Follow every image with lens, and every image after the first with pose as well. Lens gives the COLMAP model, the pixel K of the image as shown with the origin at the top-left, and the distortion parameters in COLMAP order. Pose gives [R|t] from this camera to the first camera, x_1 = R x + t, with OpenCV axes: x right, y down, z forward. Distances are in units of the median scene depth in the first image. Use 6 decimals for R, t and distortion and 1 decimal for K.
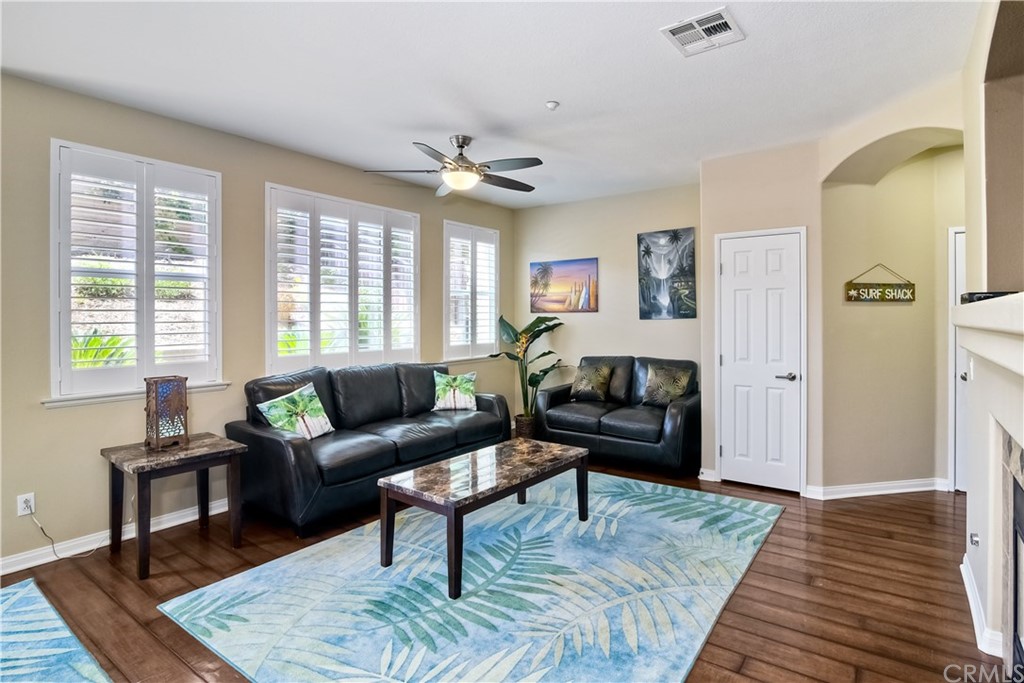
lens RADIAL K [[512.1, 0, 557.2], [0, 512.1, 318.0], [0, 0, 1]] dist [-0.017164, -0.002693]
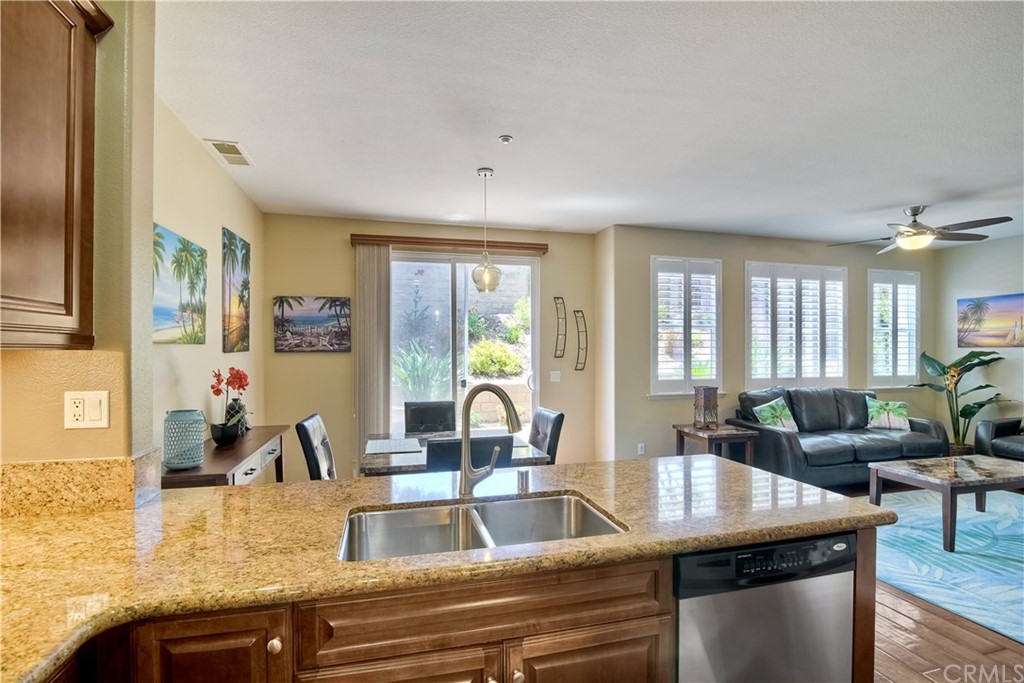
lens RADIAL K [[474.3, 0, 513.9], [0, 474.3, 351.2], [0, 0, 1]] dist [-0.025781, 0.003125]
pose [[0.749323, 0.001053, -0.662204, -0.138777], [-0.002579, 0.999996, -0.001328, 0.001329], [0.662199, 0.002703, 0.749323, -0.409266]]
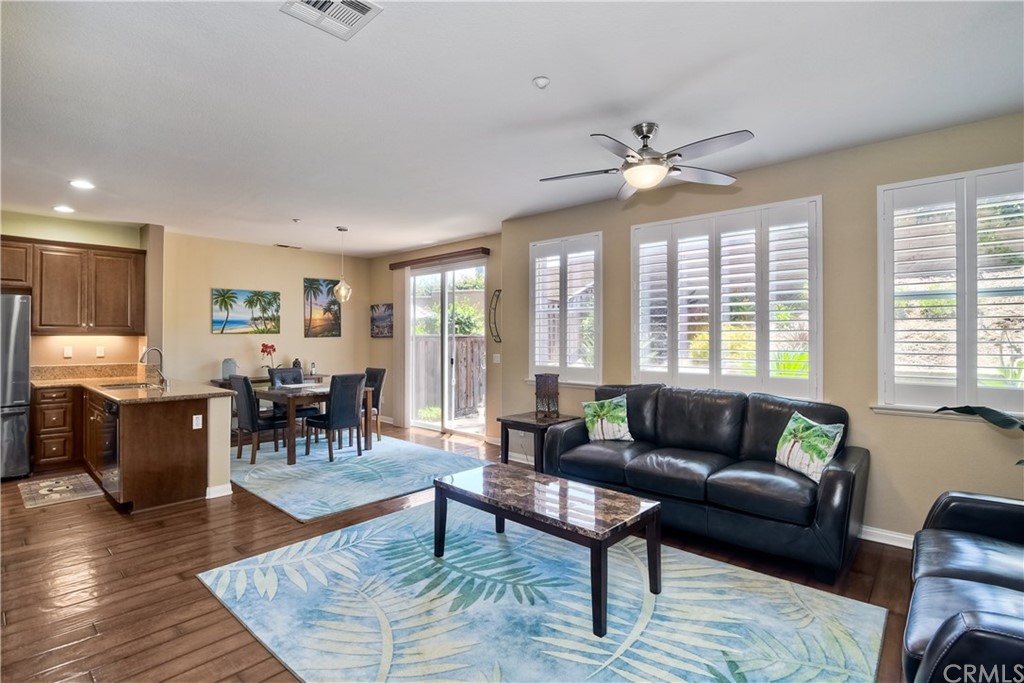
lens RADIAL K [[487.2, 0, 498.6], [0, 487.2, 340.3], [0, 0, 1]] dist [-0.015476, -0.000956]
pose [[-0.150251, 0.007564, -0.988619, 0.532891], [-0.004067, 0.999958, 0.008269, -0.002165], [0.988640, 0.005264, -0.150214, 0.723065]]
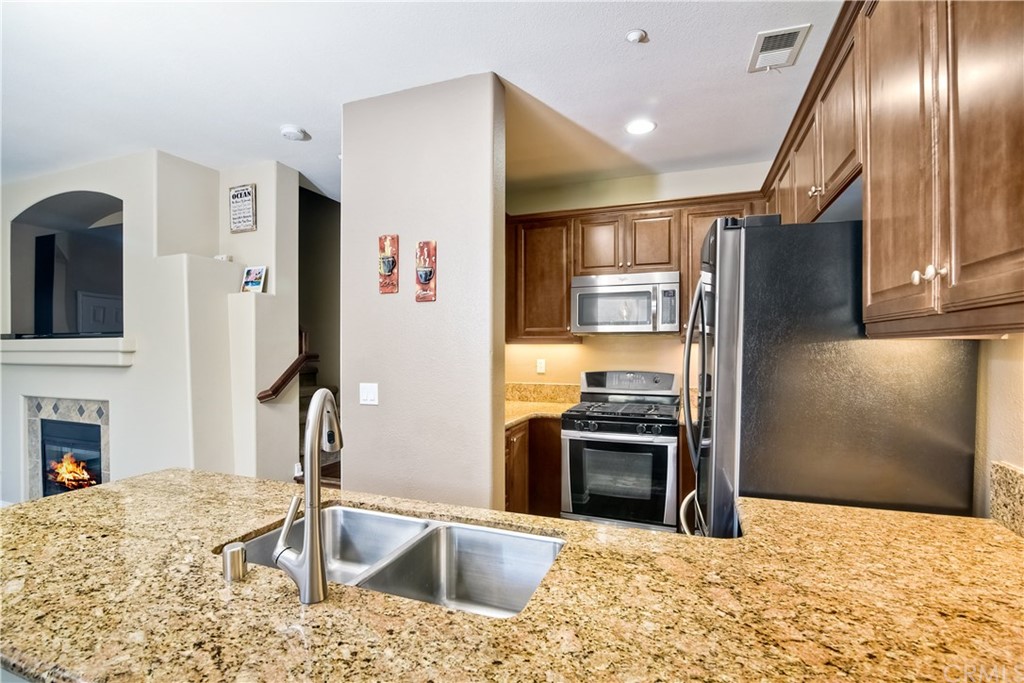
lens RADIAL K [[474.3, 0, 517.9], [0, 474.3, 343.8], [0, 0, 1]] dist [-0.025781, 0.003125]
pose [[-0.232965, 0.008165, 0.972451, -0.608490], [0.003830, 0.999965, -0.007478, 0.005949], [-0.972478, 0.001982, -0.232988, -0.201462]]
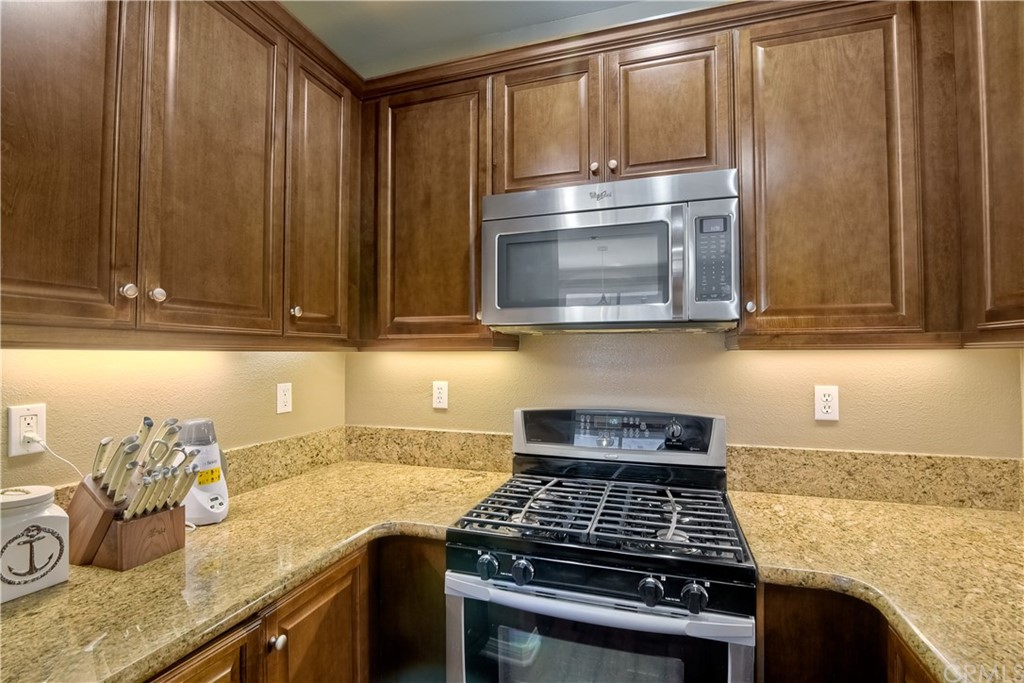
lens RADIAL K [[474.3, 0, 528.0], [0, 474.3, 345.8], [0, 0, 1]] dist [-0.025781, 0.003125]
pose [[-0.295468, 0.019091, 0.955162, -0.212644], [0.007404, 0.999816, -0.017694, 0.003332], [-0.955324, 0.001844, -0.295555, -0.395162]]
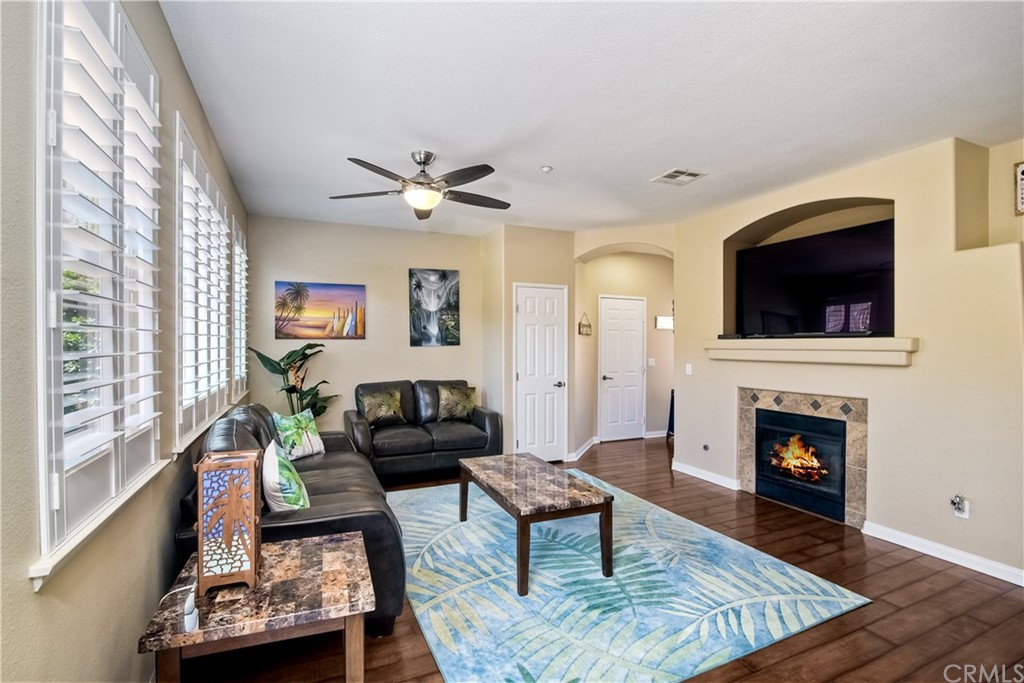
lens RADIAL K [[474.3, 0, 511.9], [0, 474.3, 345.4], [0, 0, 1]] dist [-0.025781, 0.003125]
pose [[0.533234, 0.000056, 0.845968, -0.689200], [0.000541, 1.000000, -0.000407, 0.001575], [-0.845967, 0.000675, 0.533234, 0.324821]]
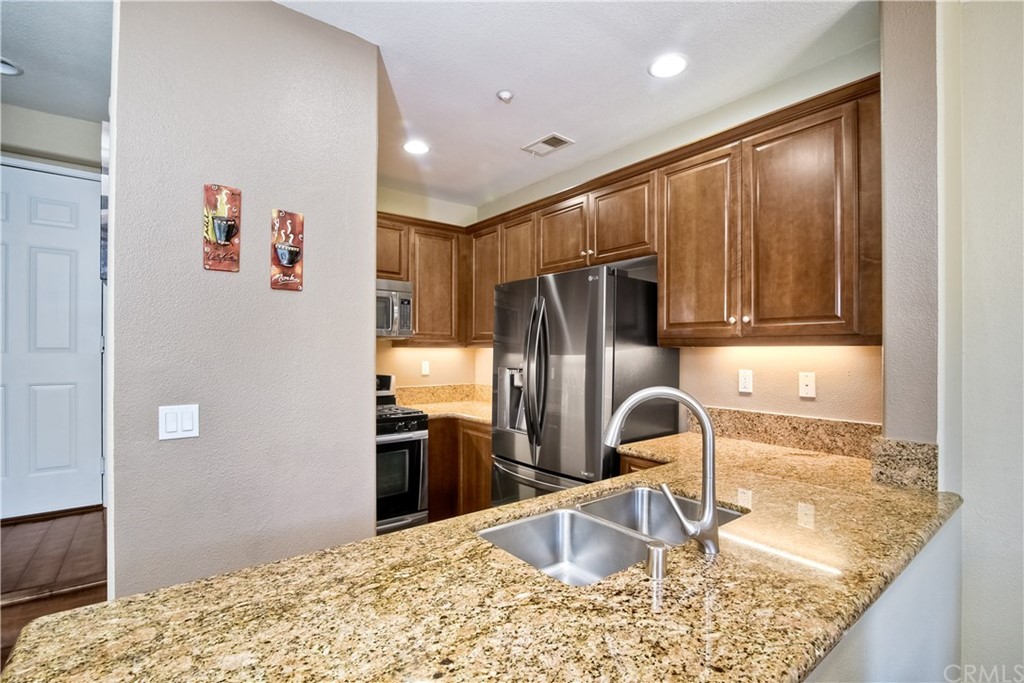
lens RADIAL K [[474.3, 0, 513.3], [0, 474.3, 348.6], [0, 0, 1]] dist [-0.025781, 0.003125]
pose [[-0.952348, -0.000658, 0.305013, -0.380465], [-0.001575, 0.999995, -0.002758, 0.005178], [-0.305009, -0.003107, -0.952344, 0.095363]]
